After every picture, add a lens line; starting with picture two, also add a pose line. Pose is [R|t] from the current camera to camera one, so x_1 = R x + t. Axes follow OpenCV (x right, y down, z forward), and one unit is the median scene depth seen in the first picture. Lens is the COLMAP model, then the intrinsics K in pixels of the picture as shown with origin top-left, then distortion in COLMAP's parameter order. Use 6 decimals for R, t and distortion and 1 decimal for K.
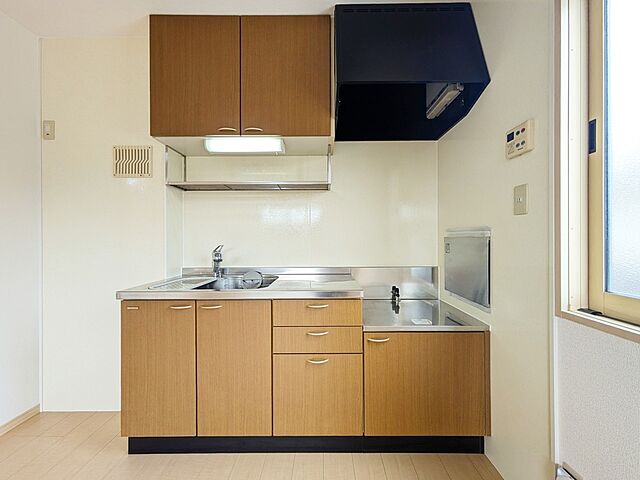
lens RADIAL K [[252.8, 0, 322.7], [0, 252.8, 240.8], [0, 0, 1]] dist [0.002620, 0.000236]
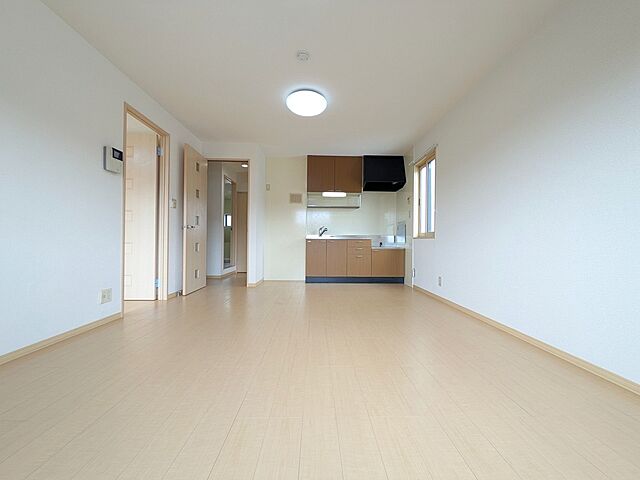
lens RADIAL K [[252.8, 0, 322.7], [0, 252.8, 240.8], [0, 0, 1]] dist [0.002620, 0.000236]
pose [[0.999836, 0.013532, -0.012041, -0.394848], [-0.013598, 0.999893, -0.005375, 0.213063], [0.011967, 0.005538, 0.999913, -2.070194]]
